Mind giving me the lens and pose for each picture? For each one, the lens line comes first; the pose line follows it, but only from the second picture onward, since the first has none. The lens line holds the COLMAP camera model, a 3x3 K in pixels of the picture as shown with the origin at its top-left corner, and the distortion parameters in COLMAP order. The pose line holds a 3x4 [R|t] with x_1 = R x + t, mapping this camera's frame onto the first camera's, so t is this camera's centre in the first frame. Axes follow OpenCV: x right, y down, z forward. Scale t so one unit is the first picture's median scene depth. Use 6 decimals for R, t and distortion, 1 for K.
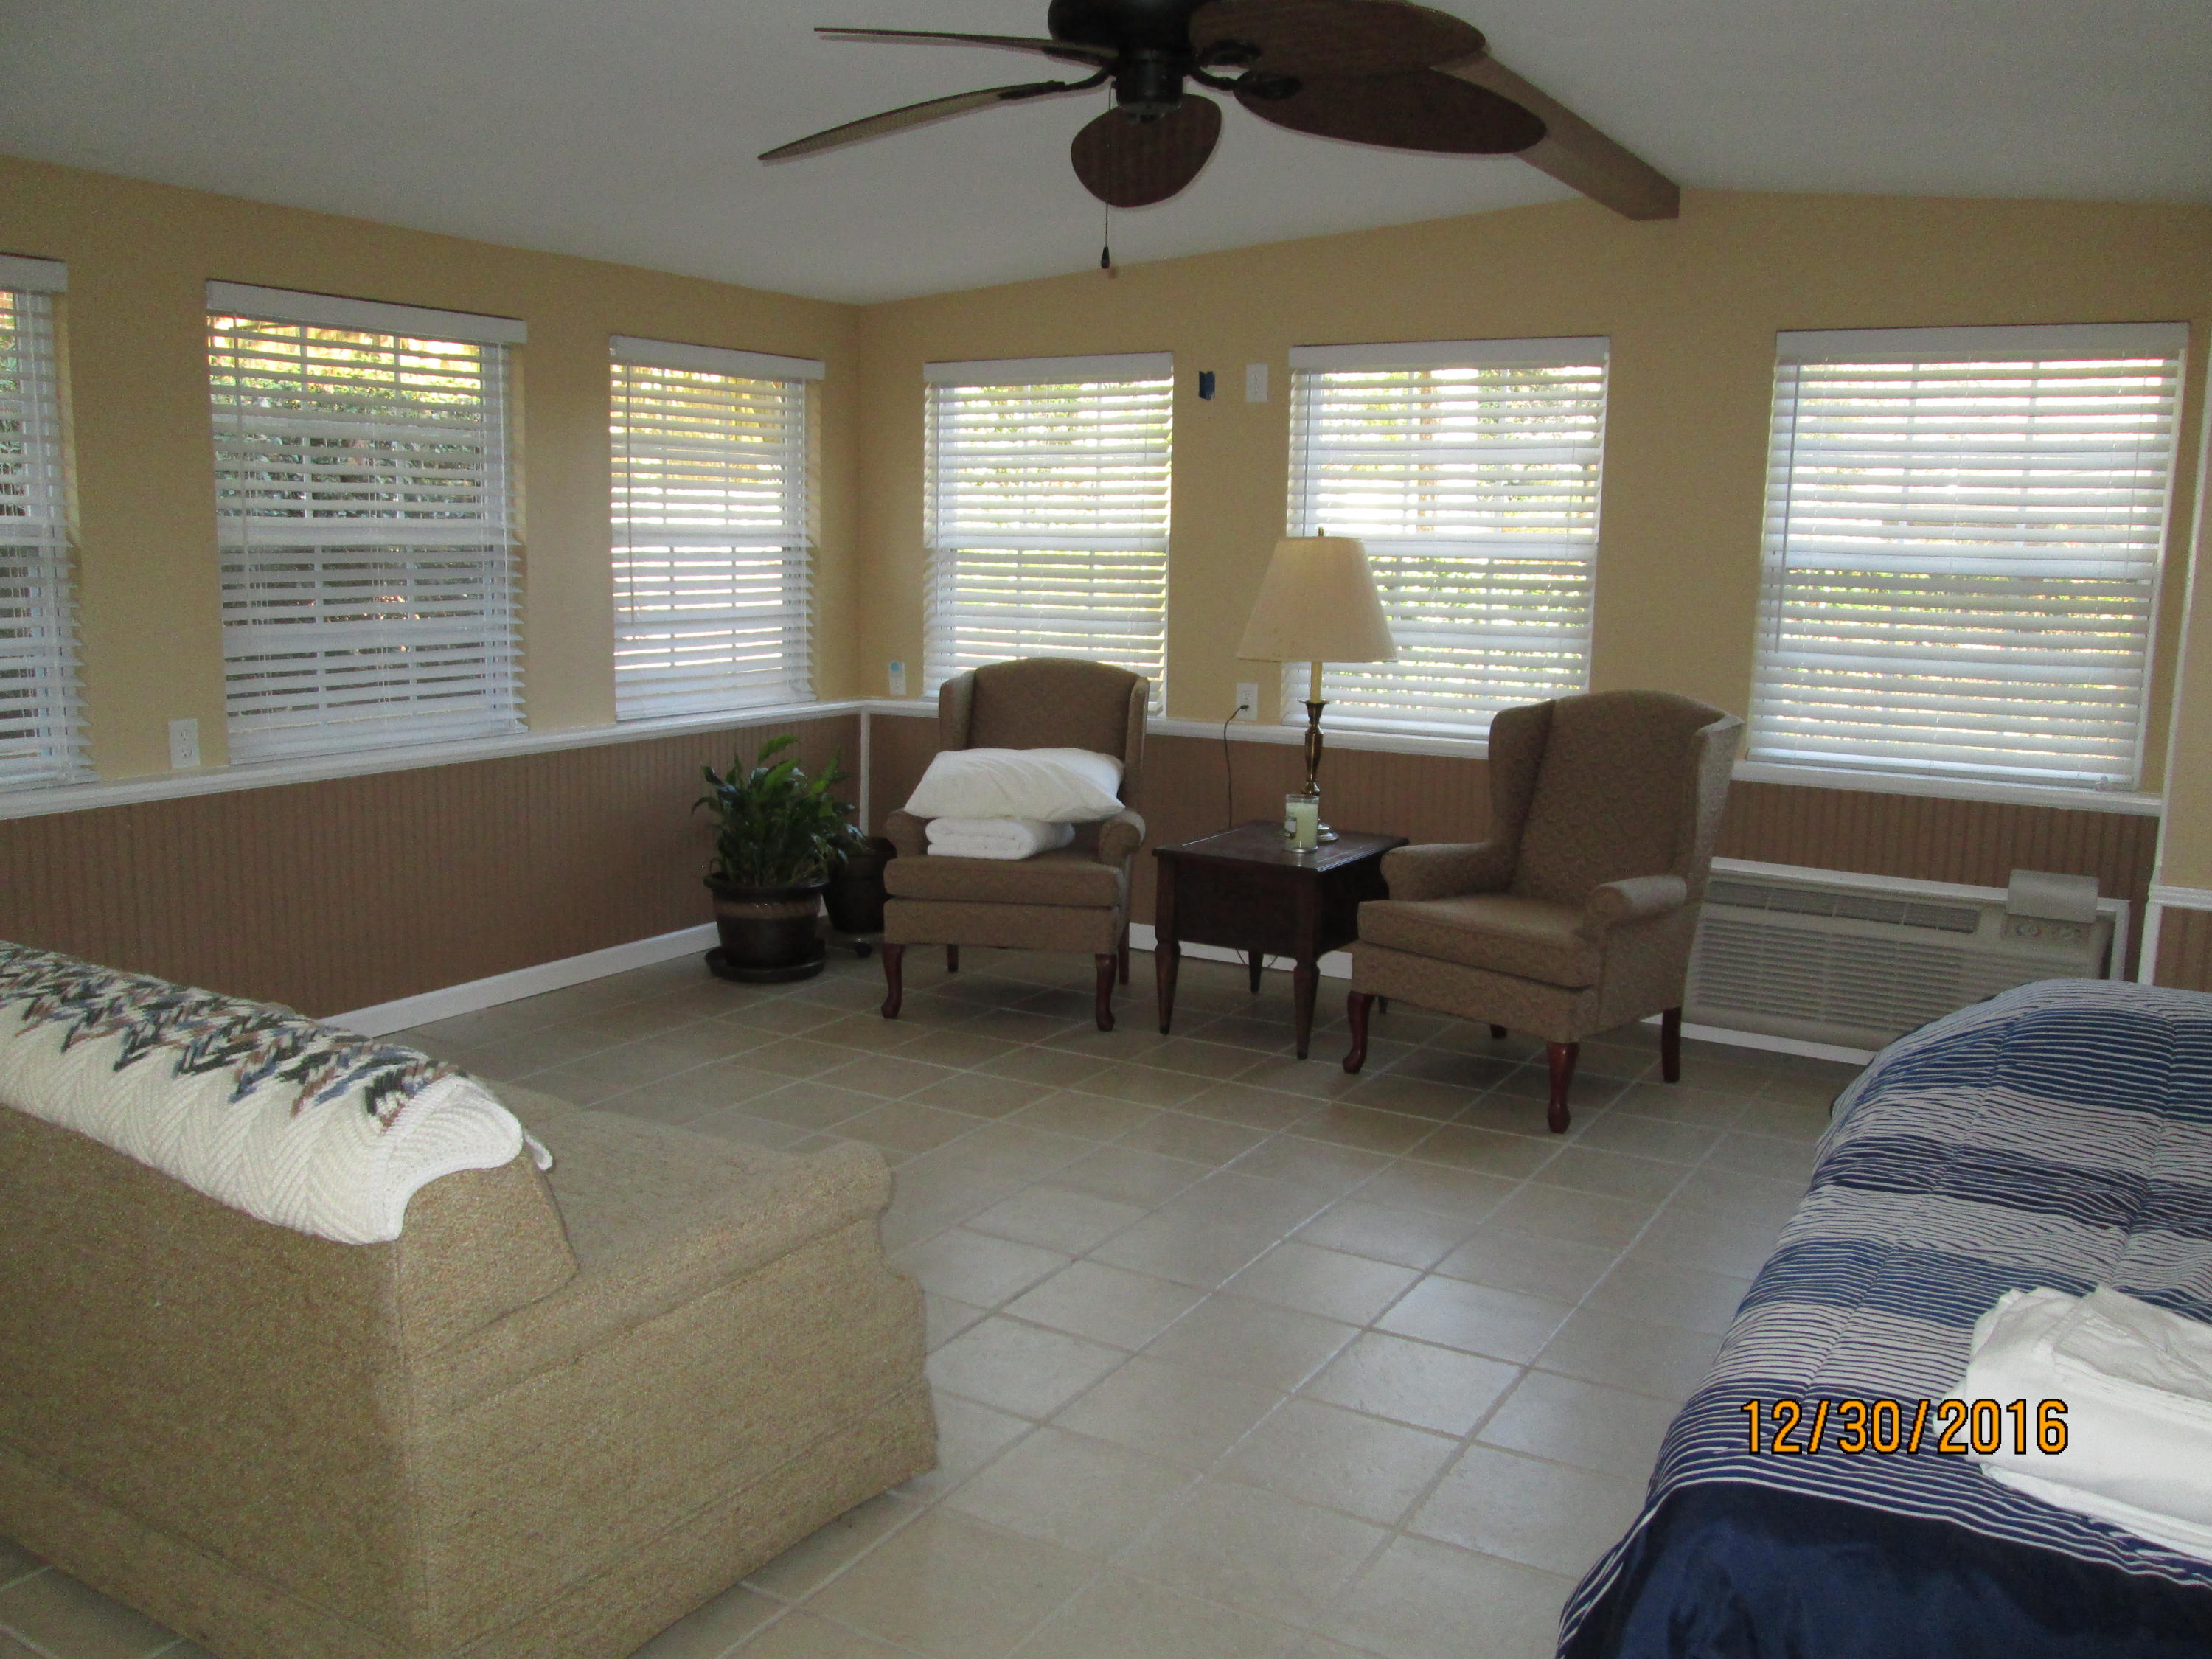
lens RADIAL K [[1855.4, 0, 1092.5], [0, 1855.4, 834.7], [0, 0, 1]] dist [-0.043704, 0.015095]
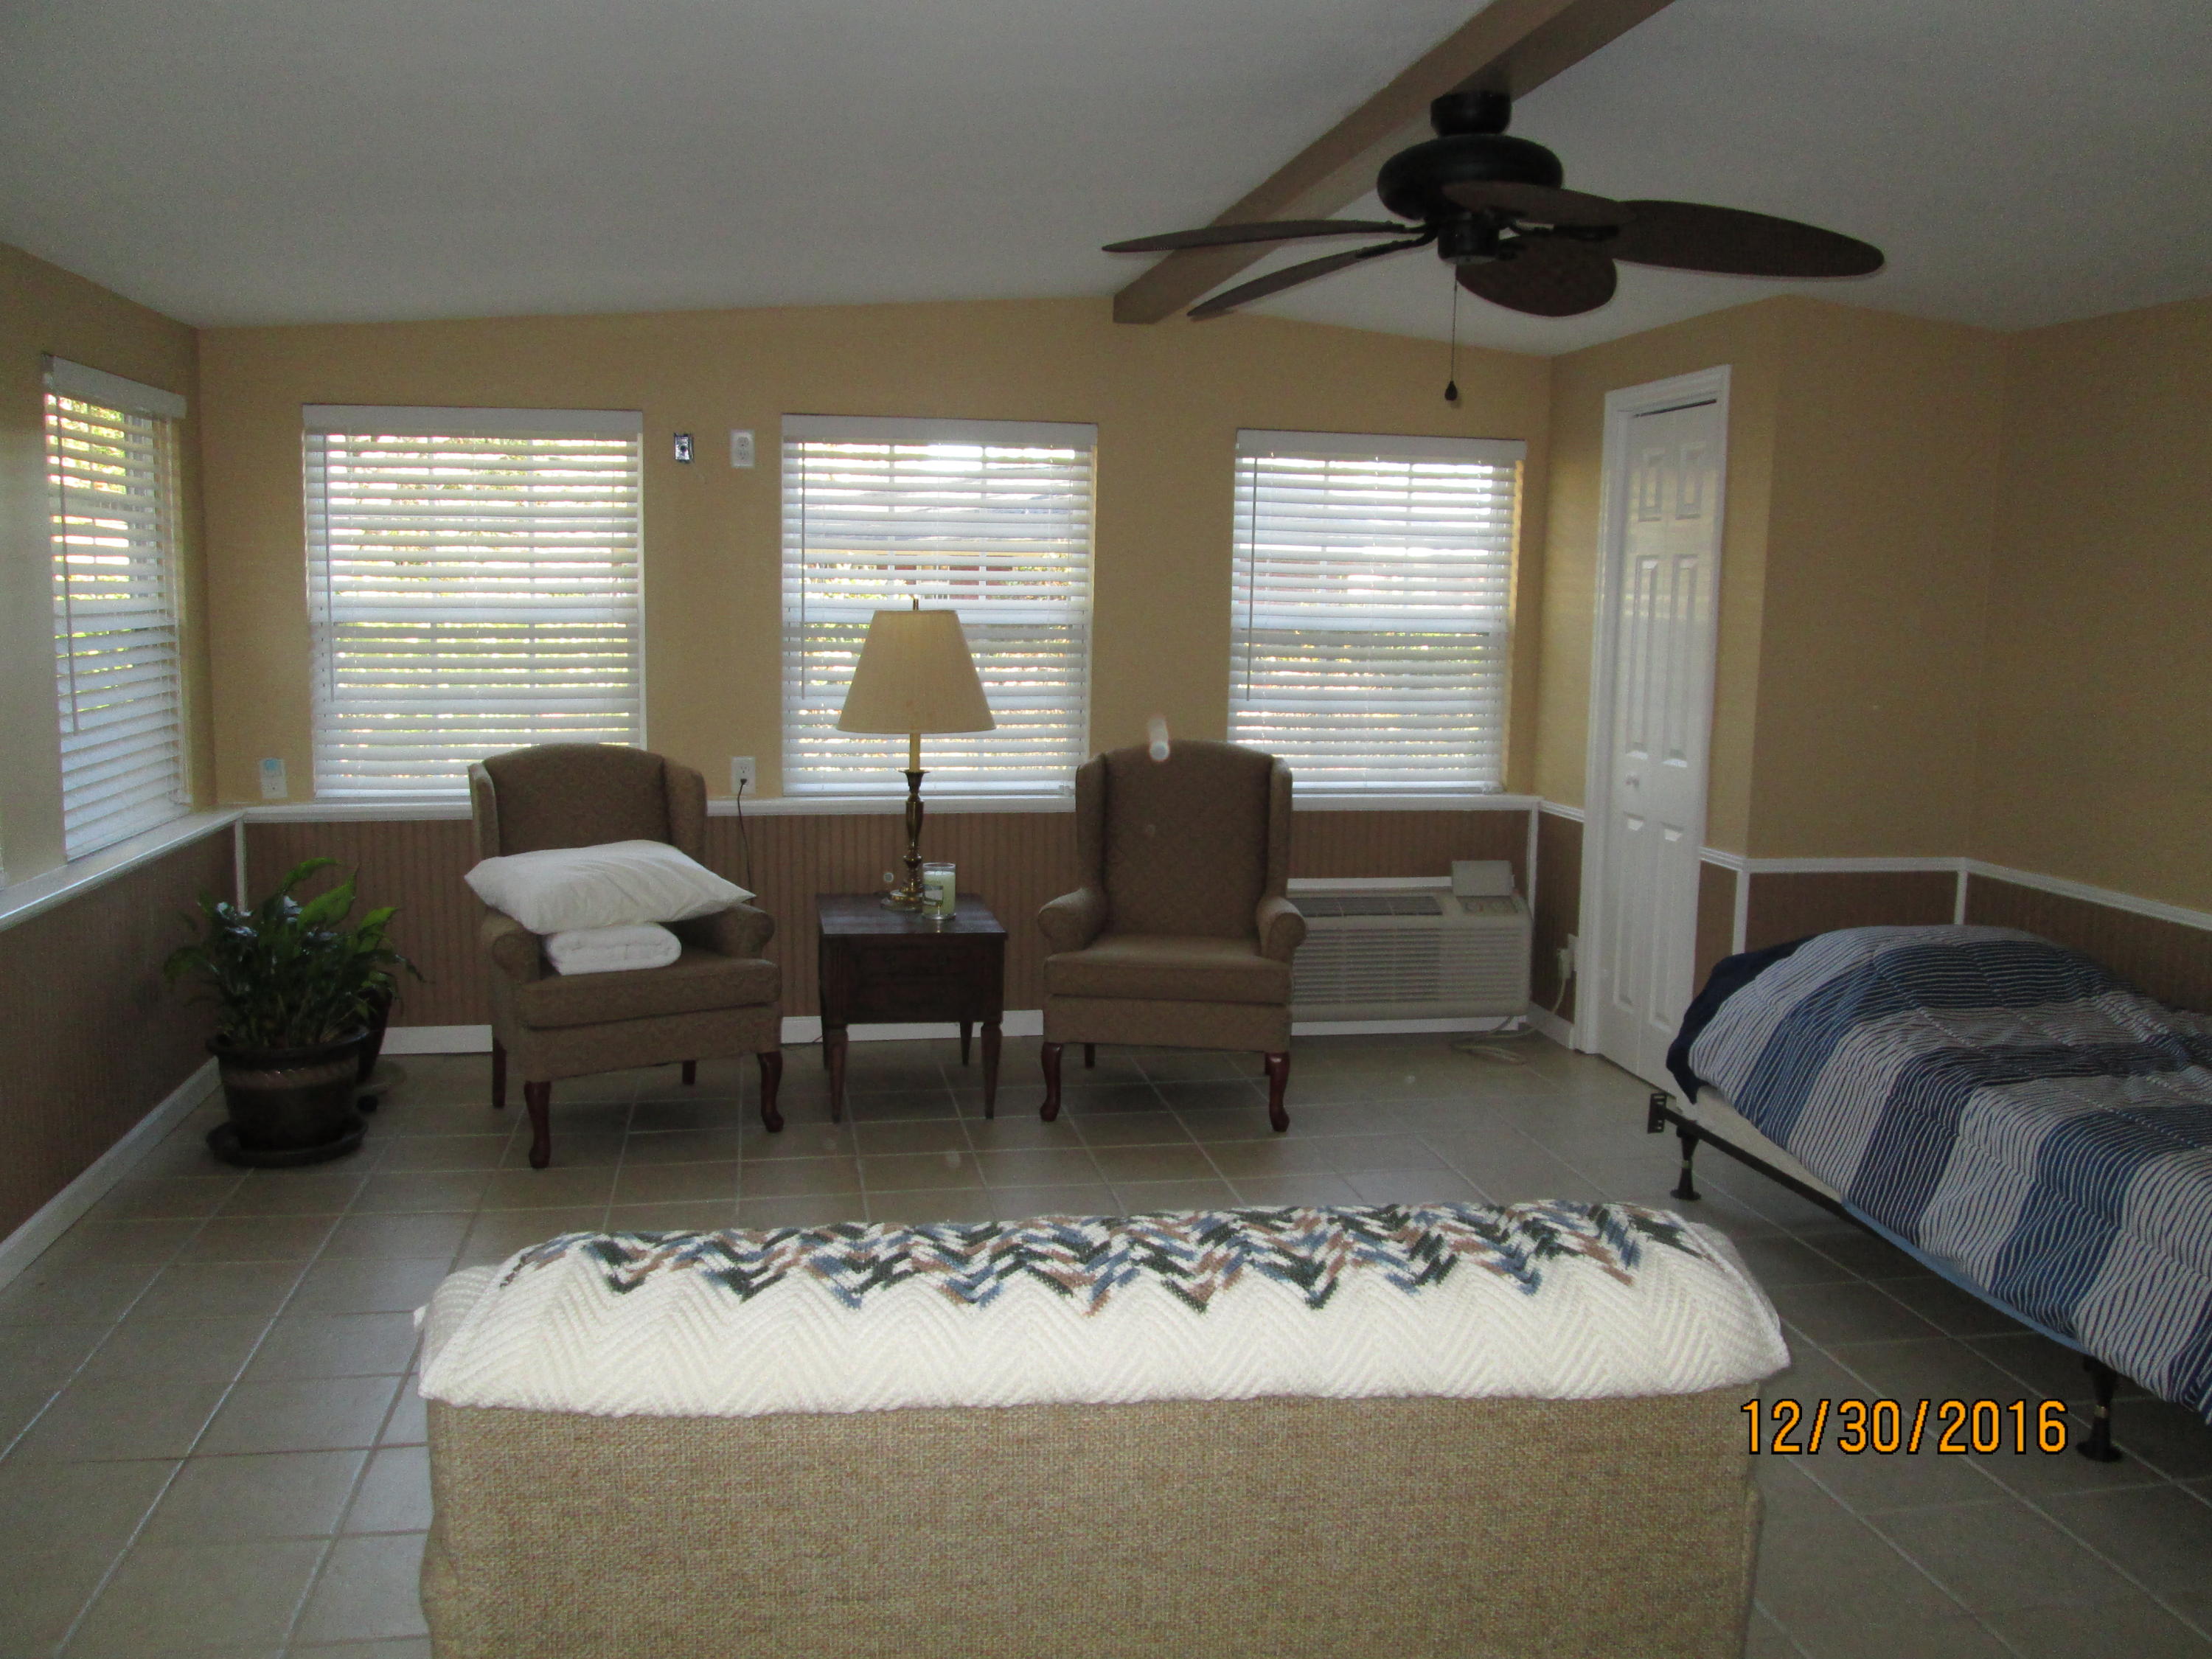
lens RADIAL K [[1855.4, 0, 1112.0], [0, 1855.4, 834.3], [0, 0, 1]] dist [-0.043704, 0.015095]
pose [[0.746419, -0.094858, 0.658681, -0.472517], [0.105335, 0.994152, 0.023803, -0.050051], [-0.657087, 0.051615, 0.752046, 0.166159]]
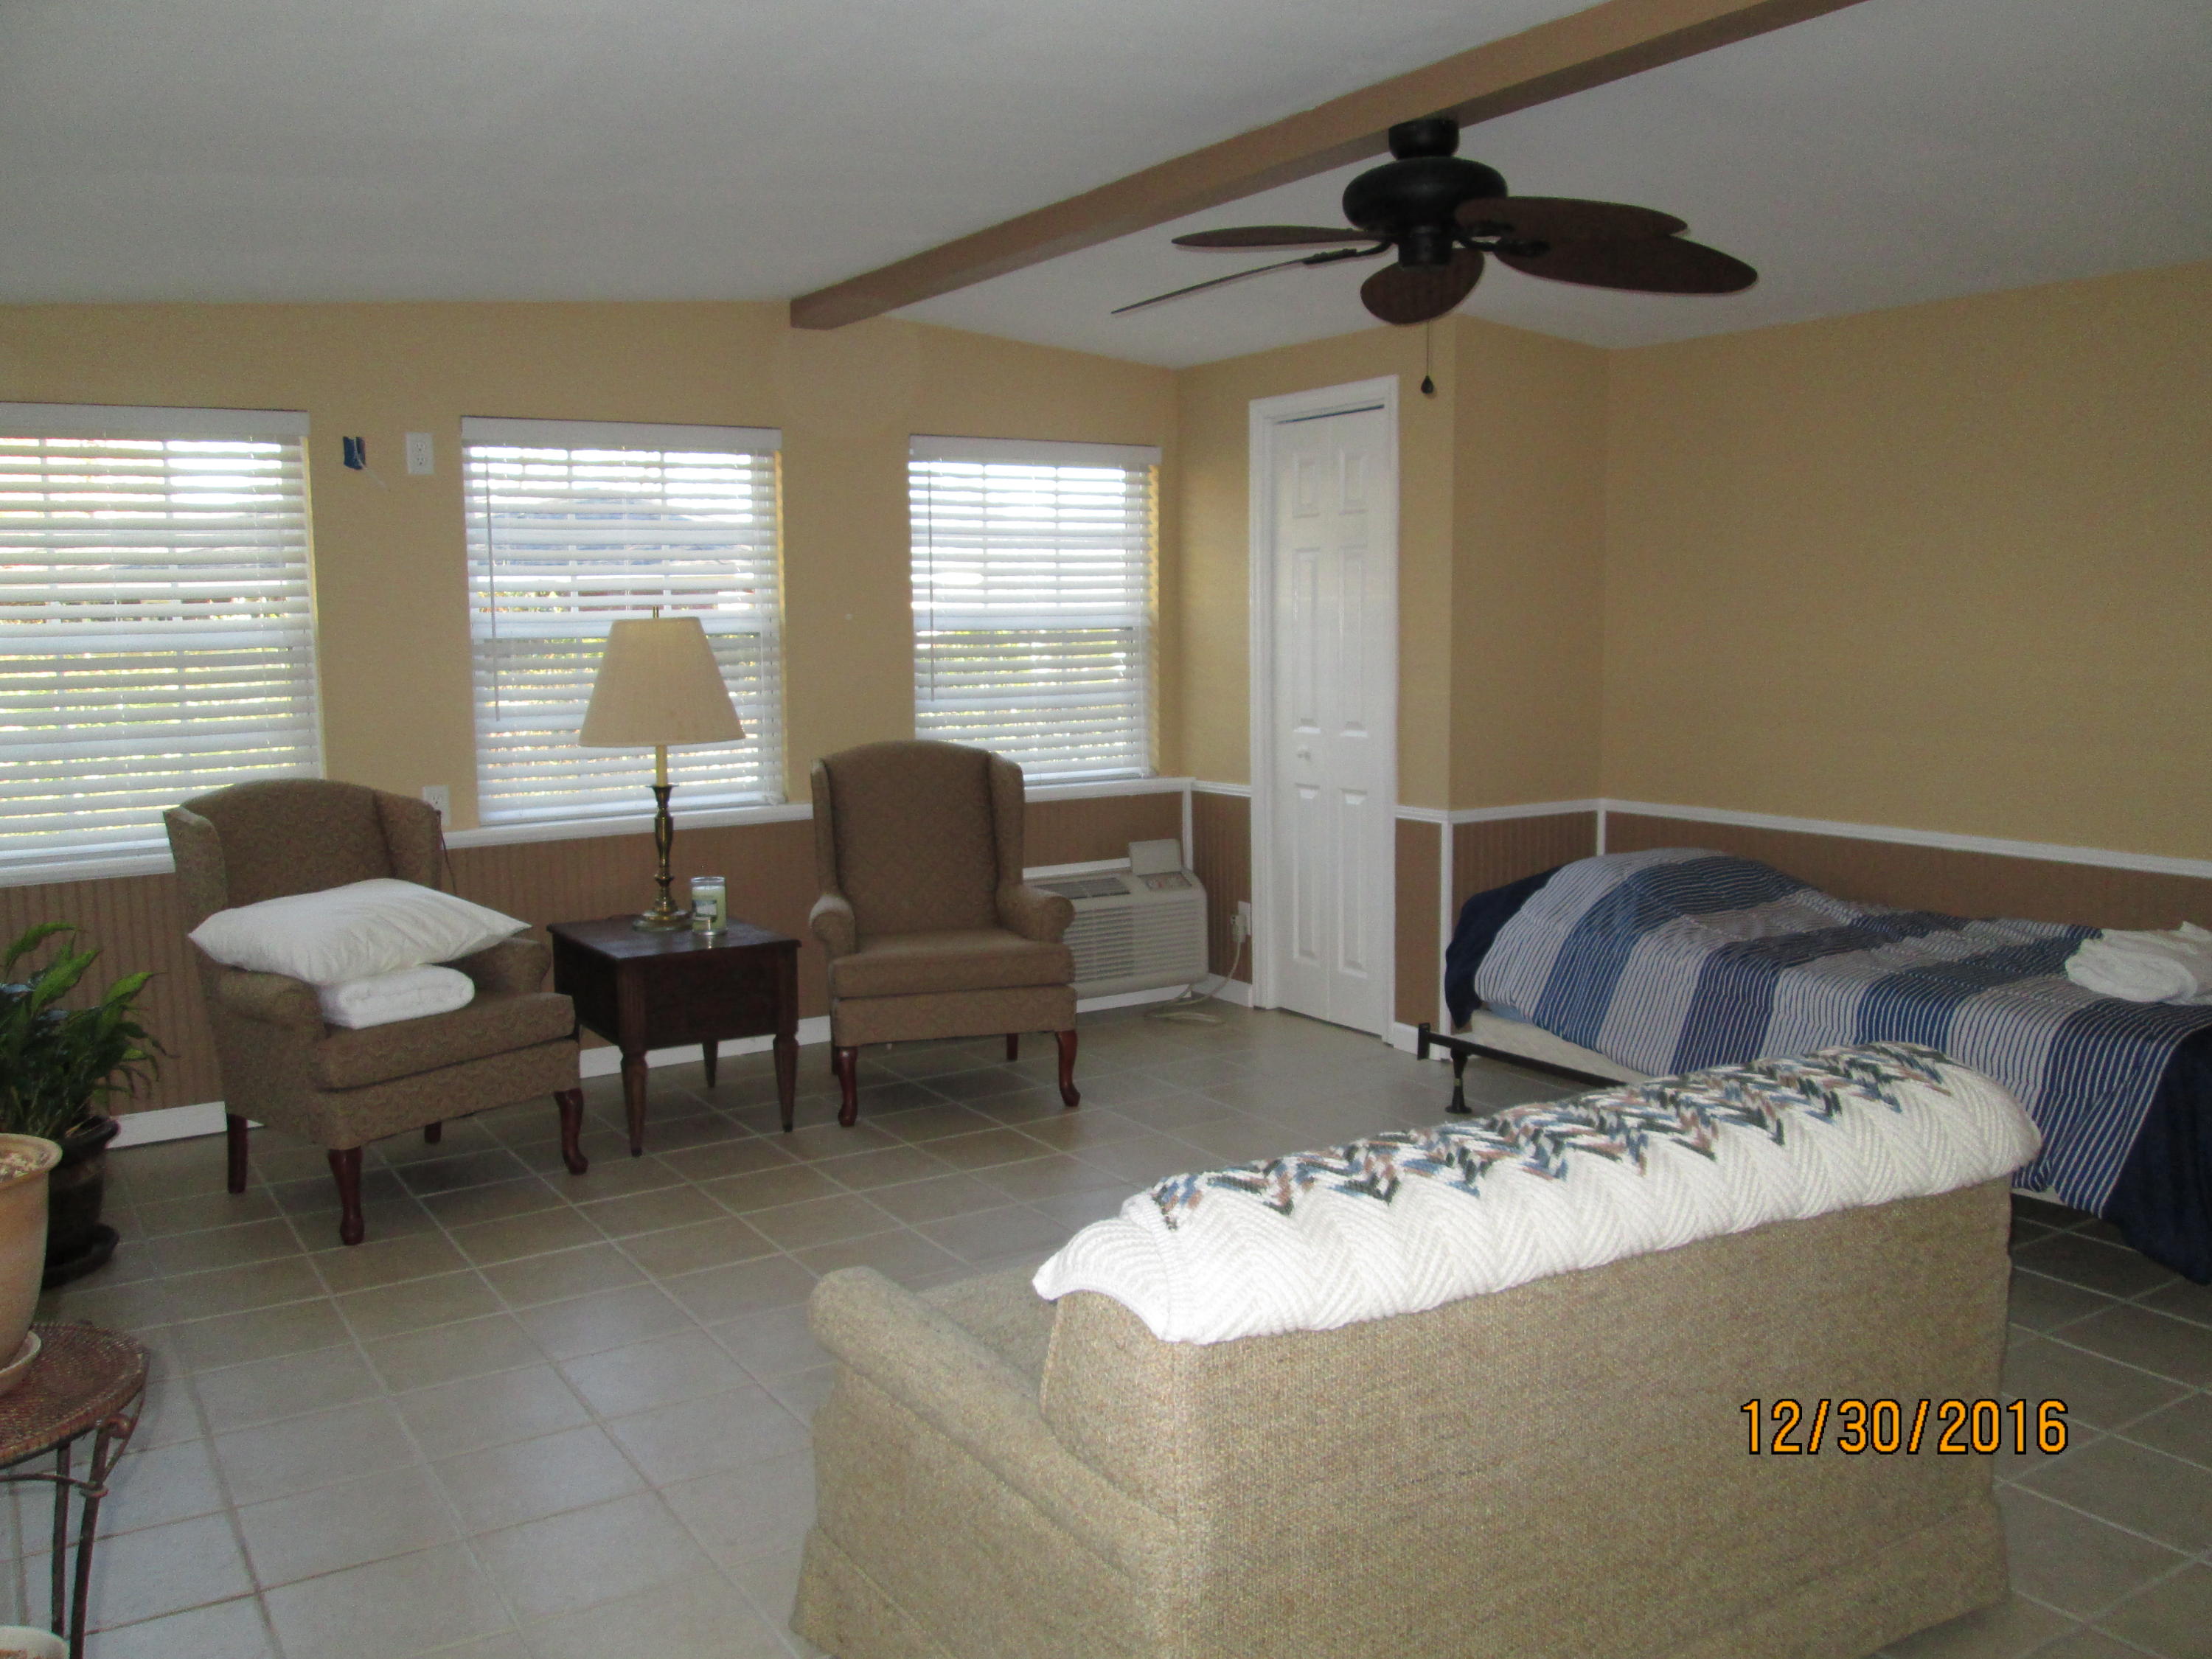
lens RADIAL K [[1855.4, 0, 1118.8], [0, 1855.4, 832.8], [0, 0, 1]] dist [-0.043704, 0.015095]
pose [[0.443794, -0.131038, 0.886496, -0.642768], [0.167944, 0.983885, 0.061359, -0.066616], [-0.880251, 0.121651, 0.458650, 0.343293]]
